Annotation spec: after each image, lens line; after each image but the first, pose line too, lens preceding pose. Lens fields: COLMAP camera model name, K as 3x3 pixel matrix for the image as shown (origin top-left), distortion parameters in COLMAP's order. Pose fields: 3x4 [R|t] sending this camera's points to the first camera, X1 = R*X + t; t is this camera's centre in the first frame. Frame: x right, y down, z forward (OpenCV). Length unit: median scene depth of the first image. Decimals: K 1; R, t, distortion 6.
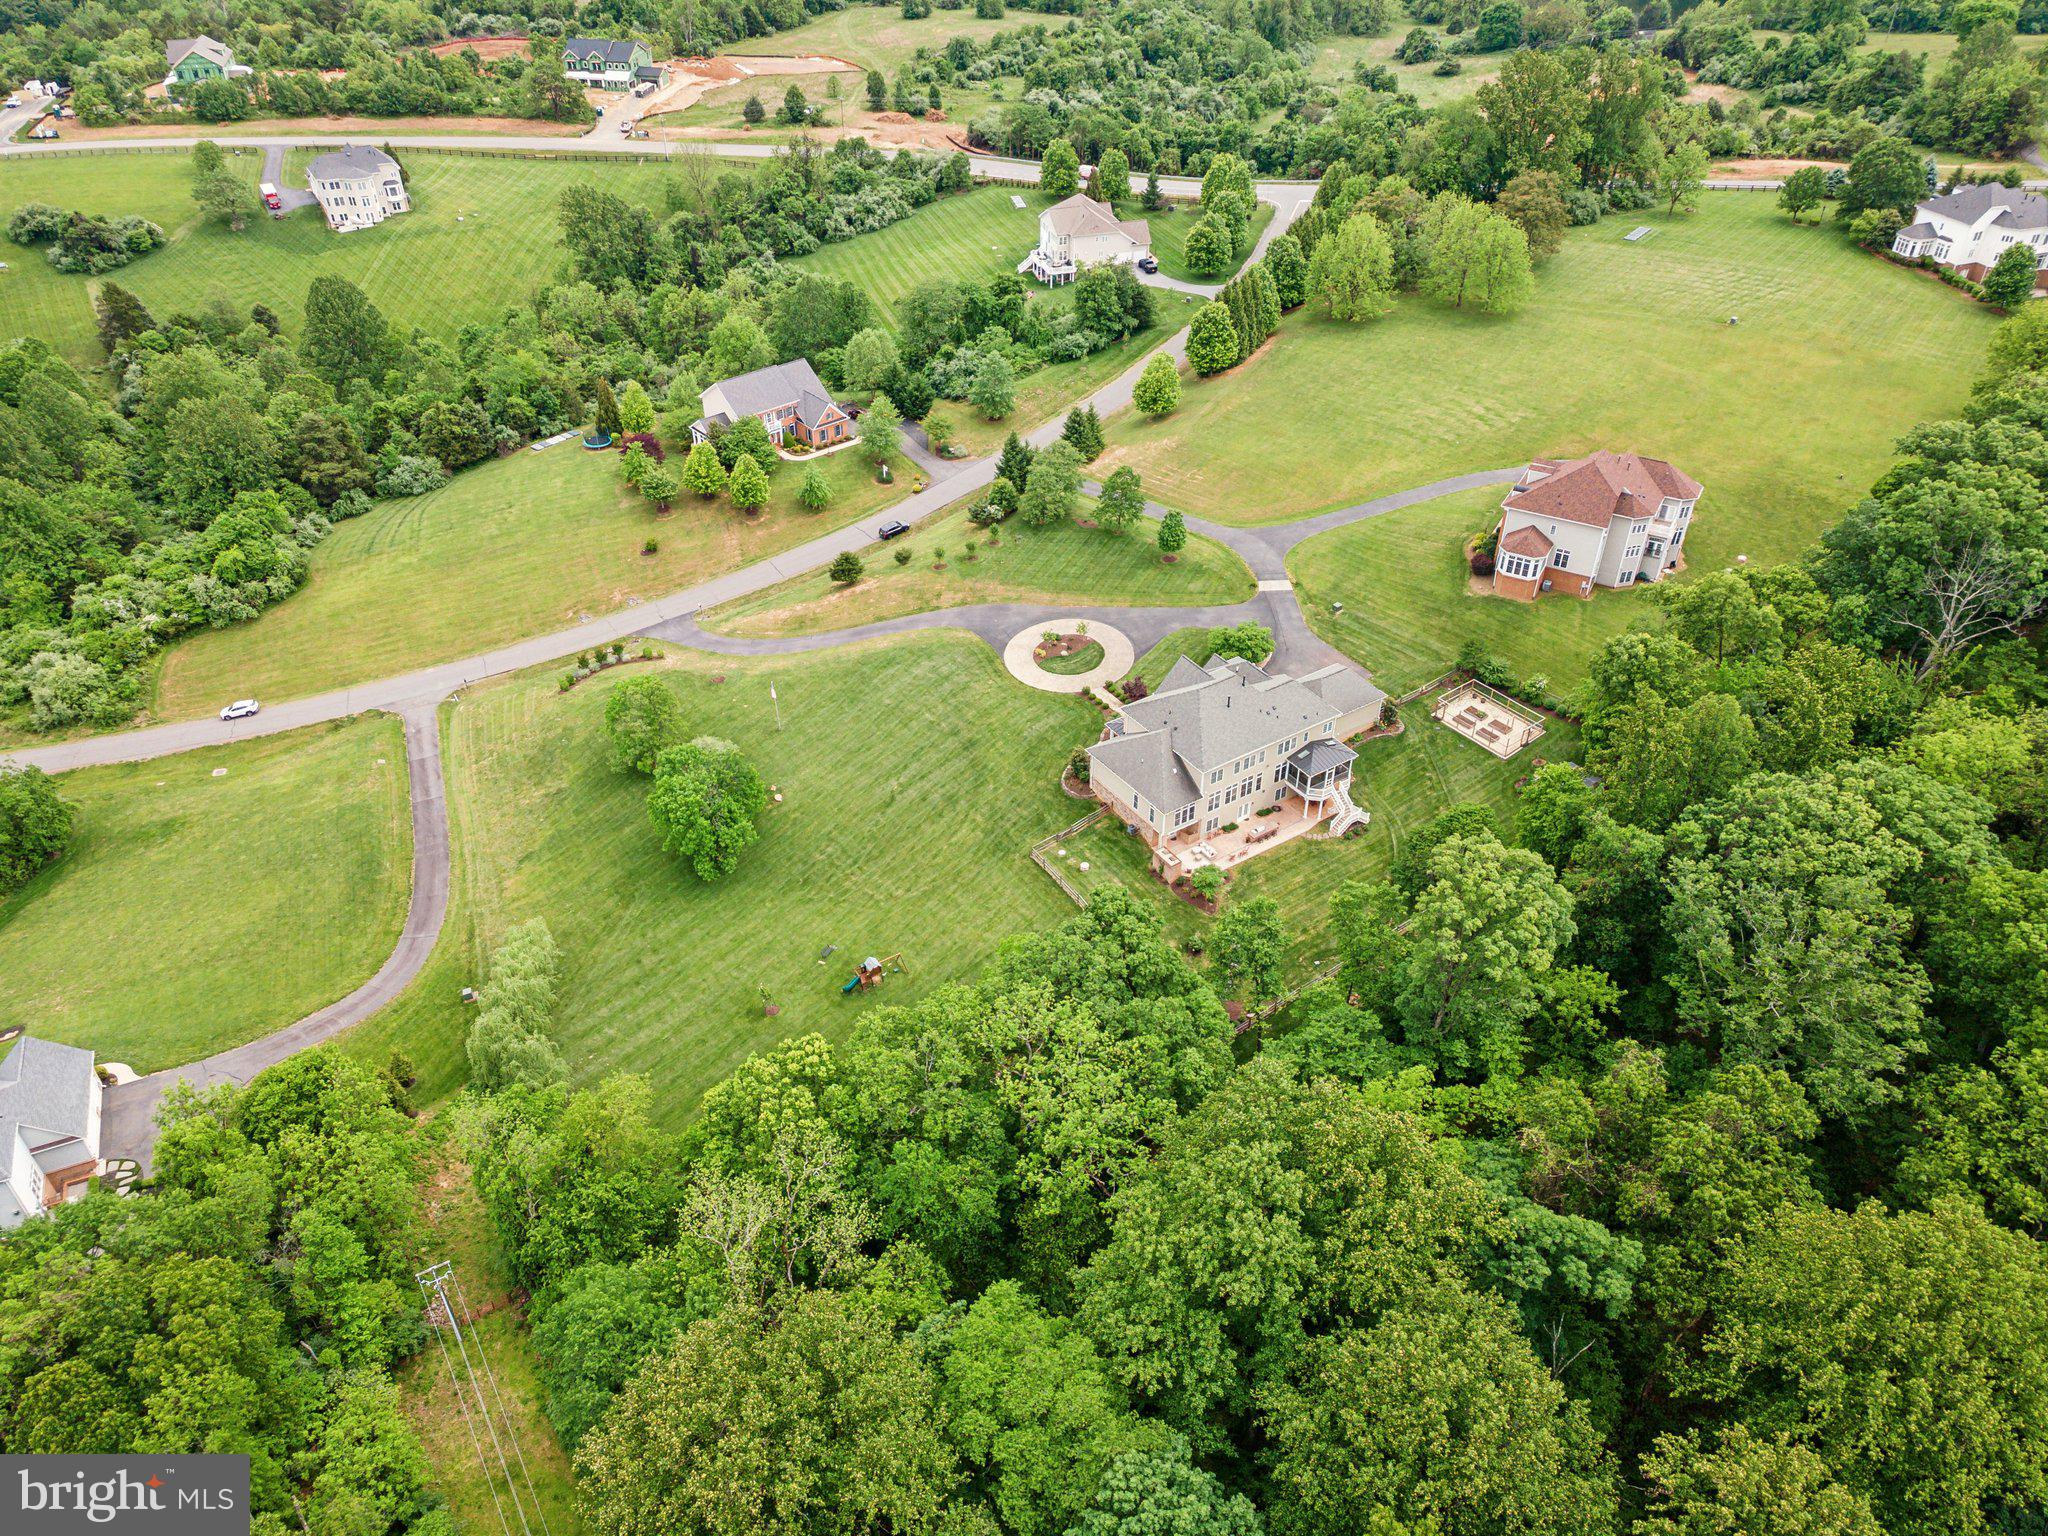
lens RADIAL K [[1501.4, 0, 1024.0], [0, 1501.4, 768.0], [0, 0, 1]] dist [0.012526, 0.049358]
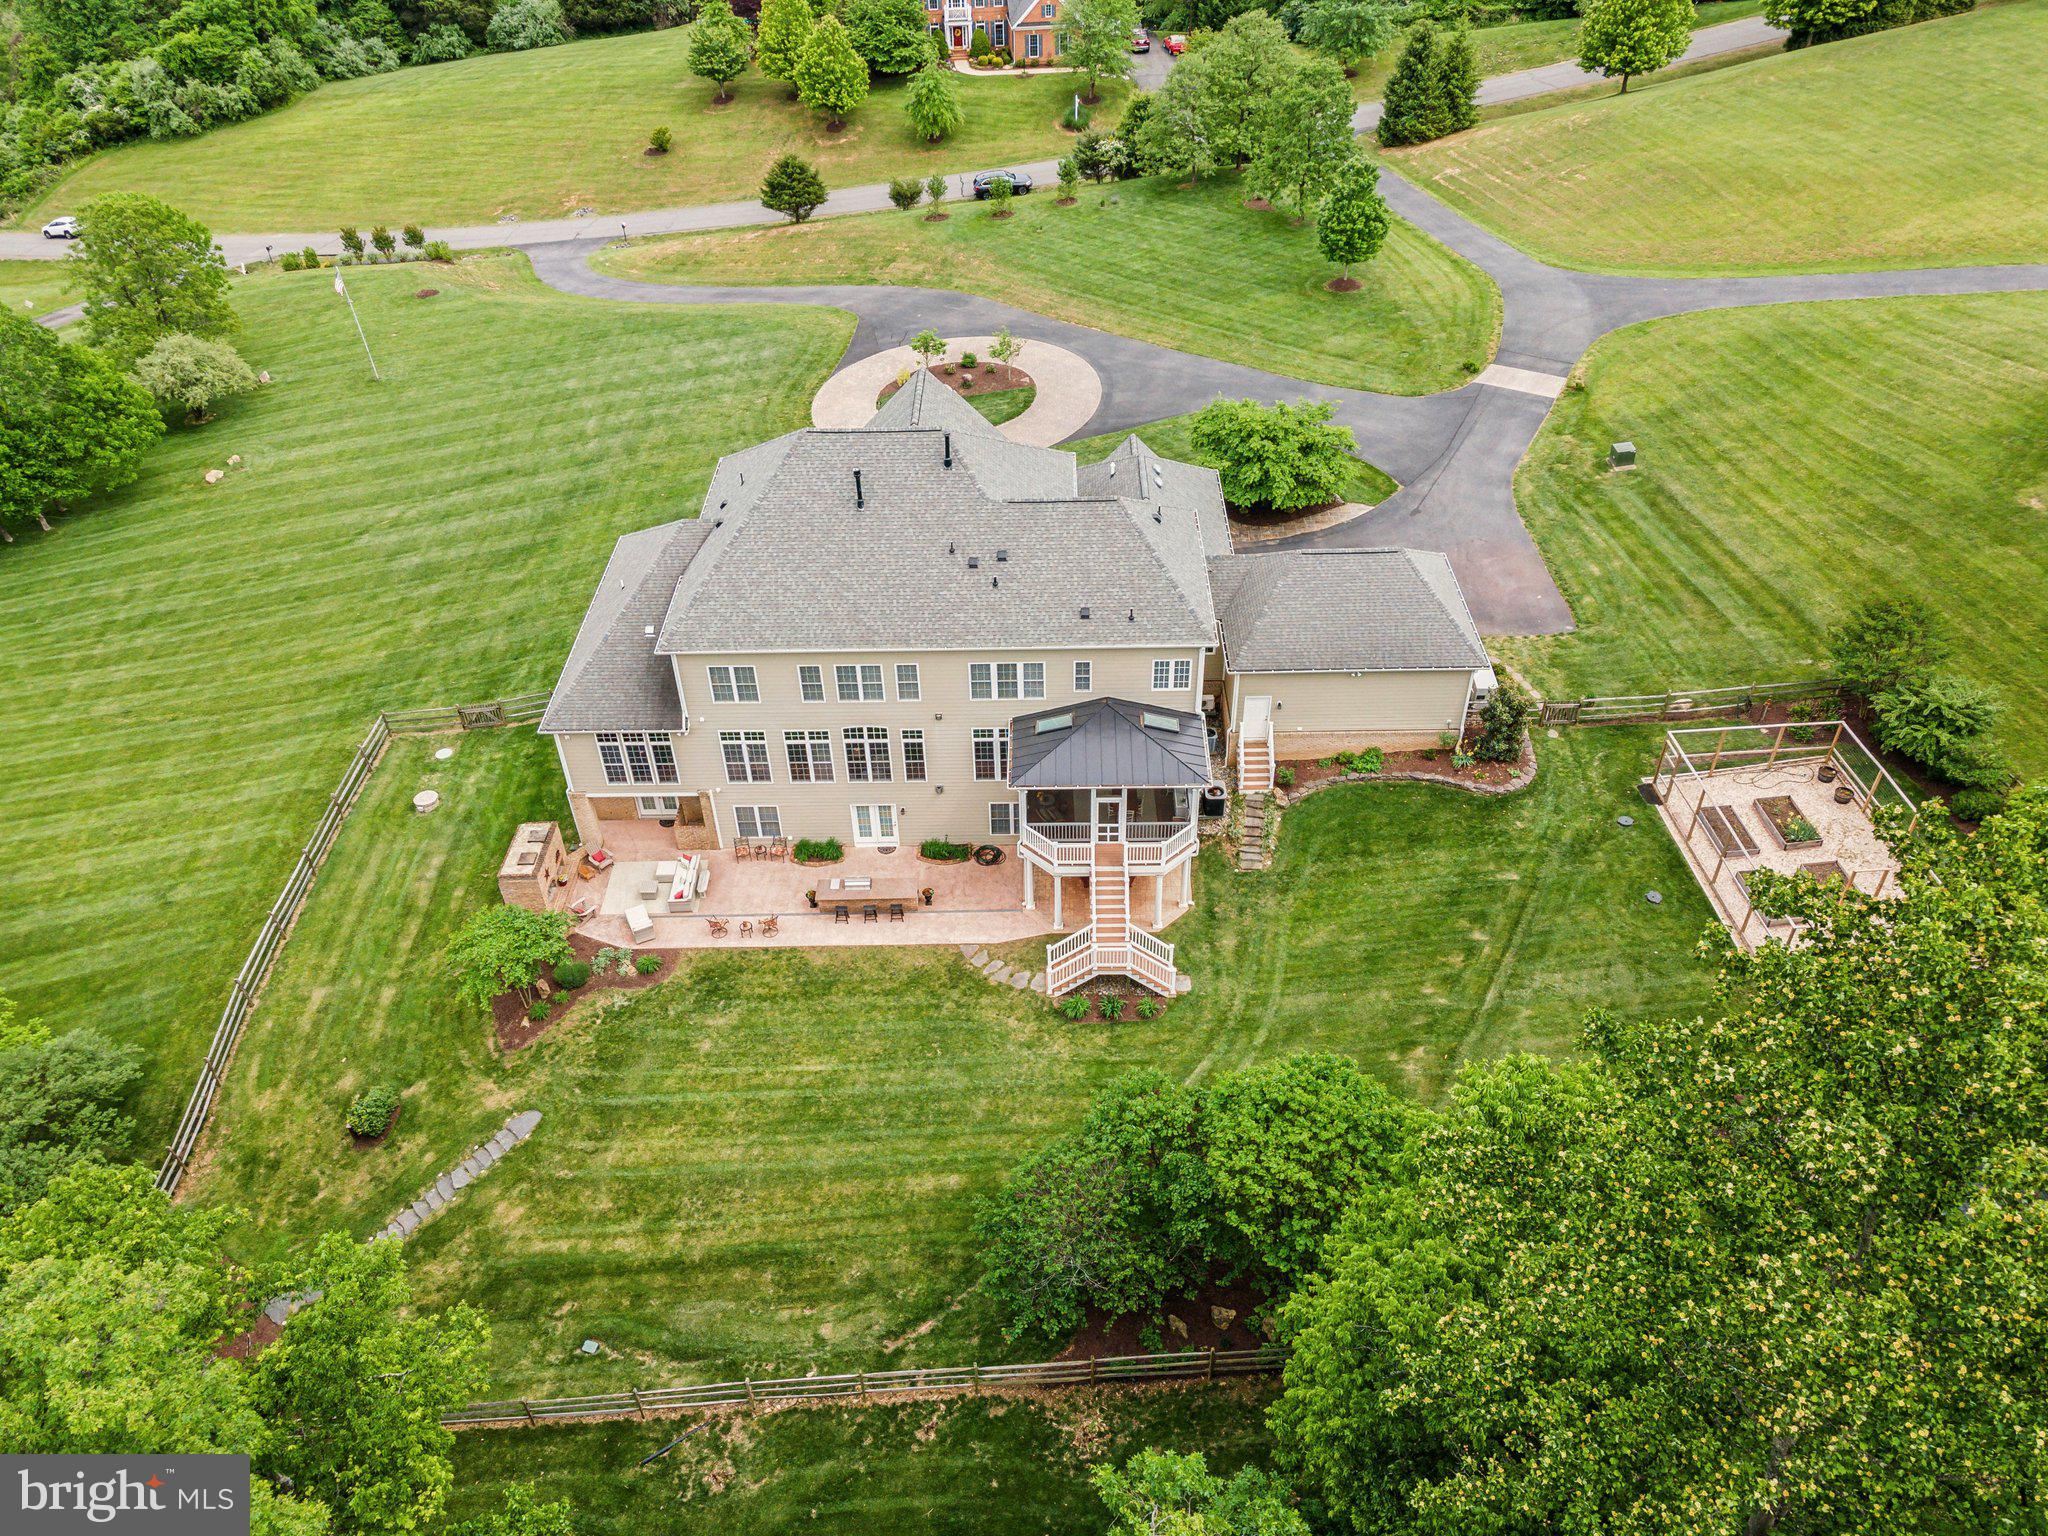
lens RADIAL K [[1501.4, 0, 1024.0], [0, 1501.4, 768.0], [0, 0, 1]] dist [0.012526, 0.049358]
pose [[0.827333, 0.338174, -0.448508, 0.257837], [-0.318237, 0.940149, 0.121841, -0.029240], [0.462867, 0.041929, 0.885435, 0.554415]]
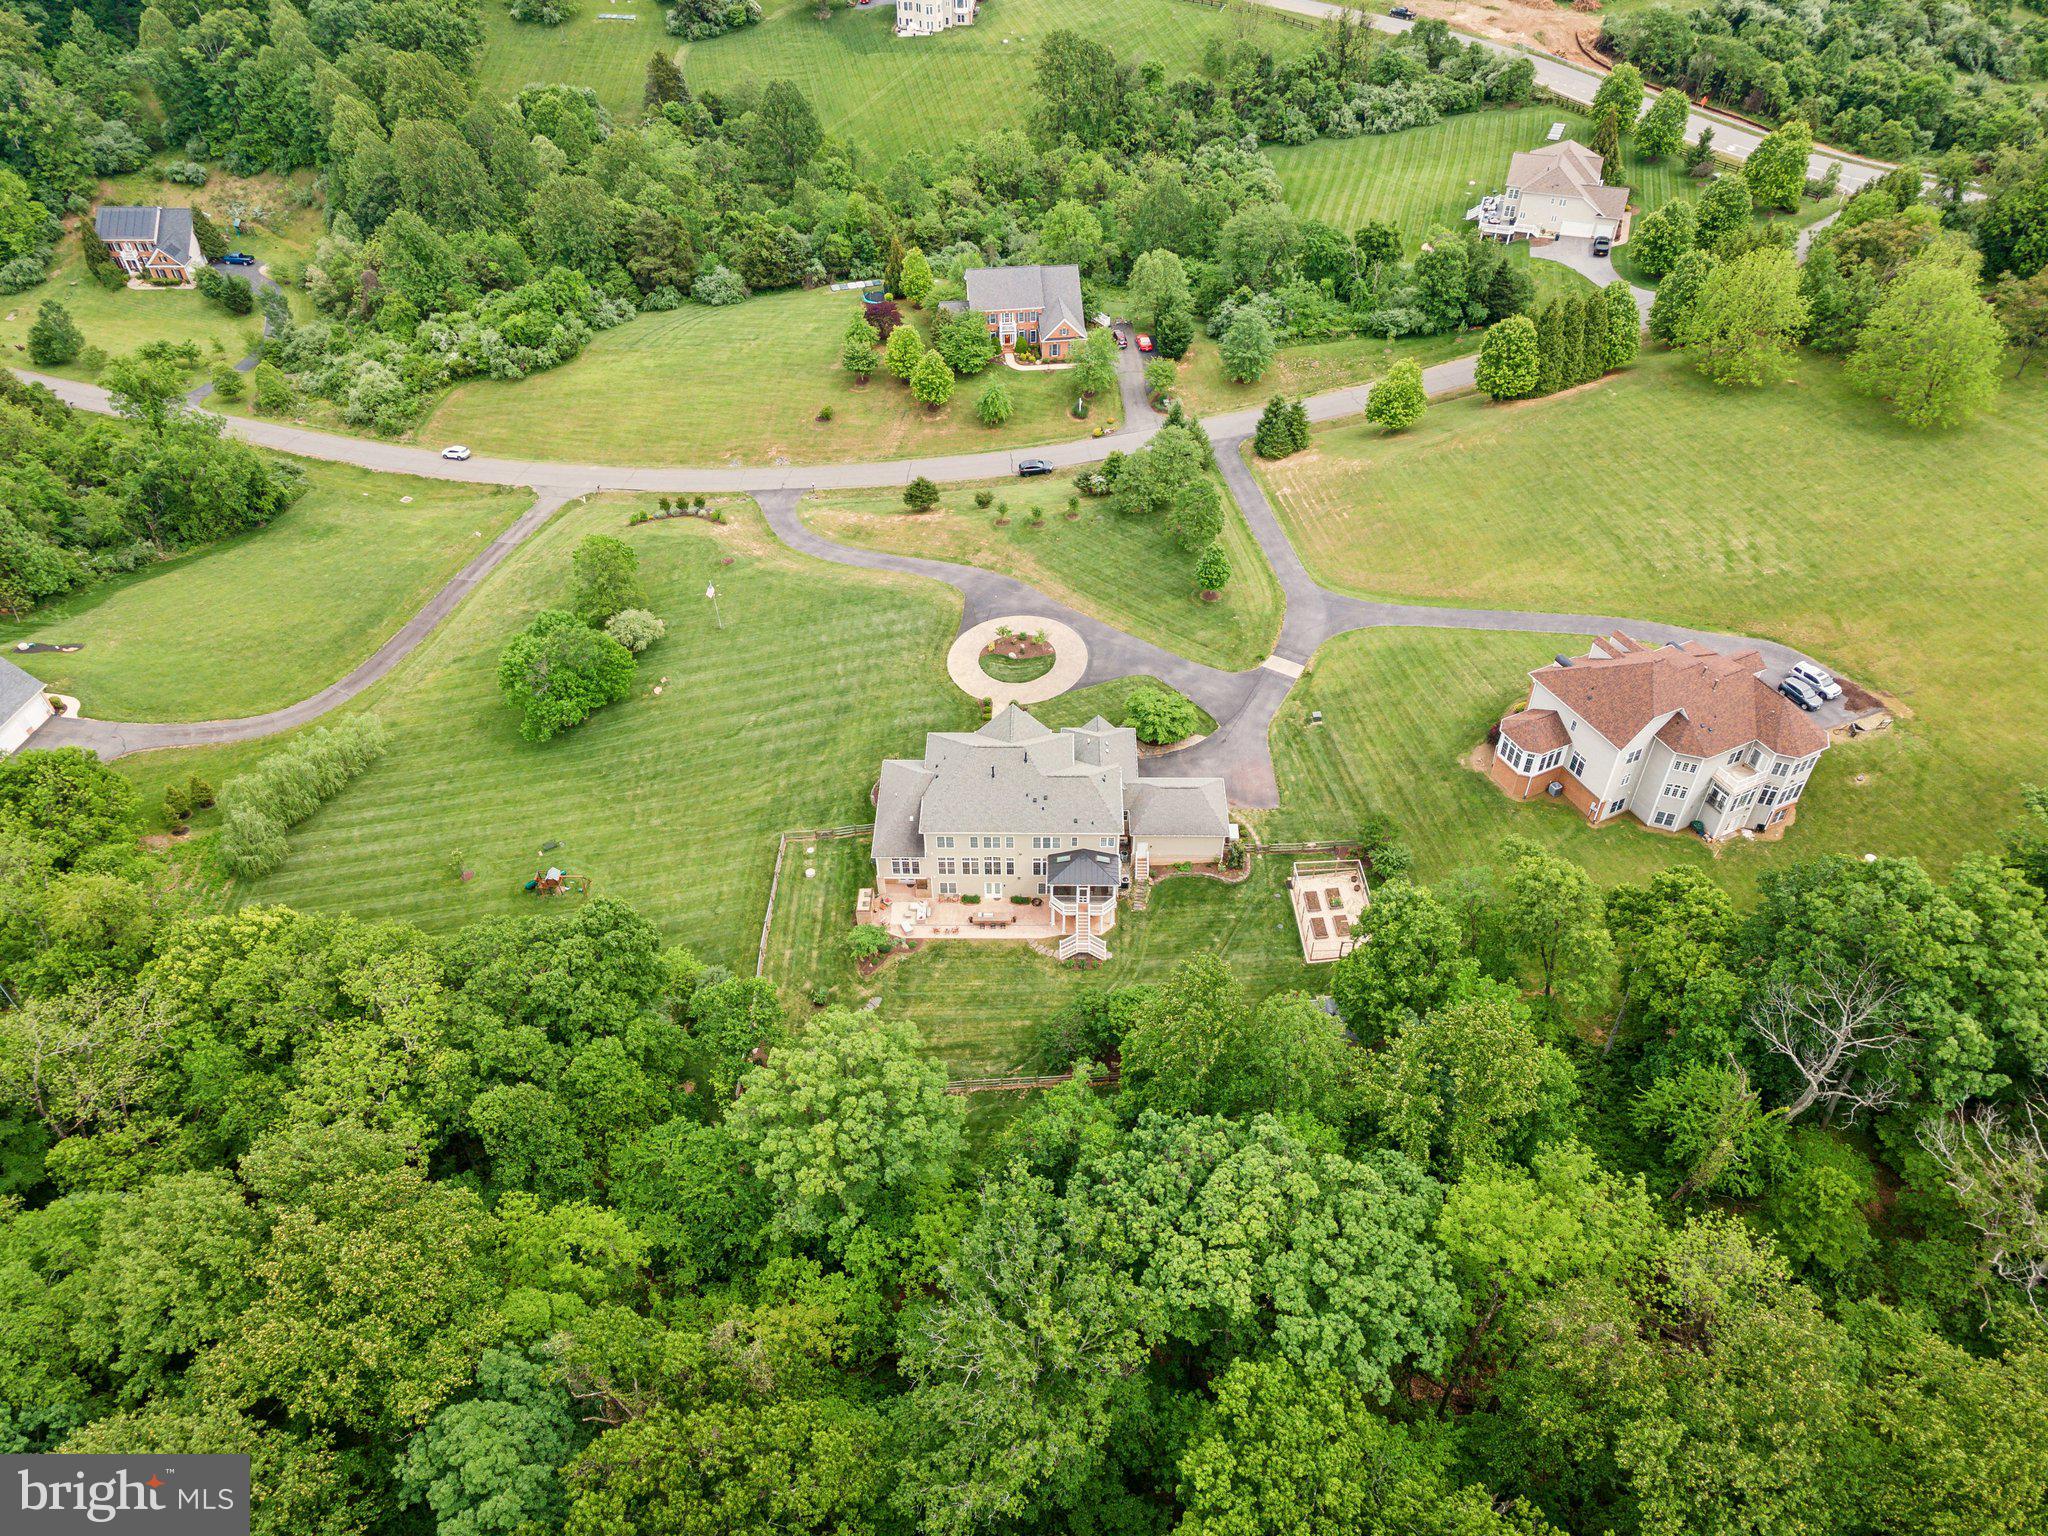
lens RADIAL K [[1501.4, 0, 1024.0], [0, 1501.4, 768.0], [0, 0, 1]] dist [0.012526, 0.049358]
pose [[0.822062, 0.381229, -0.422940, 0.406301], [-0.333361, 0.924411, 0.185295, -0.167491], [0.461610, -0.011332, 0.887010, 0.161783]]
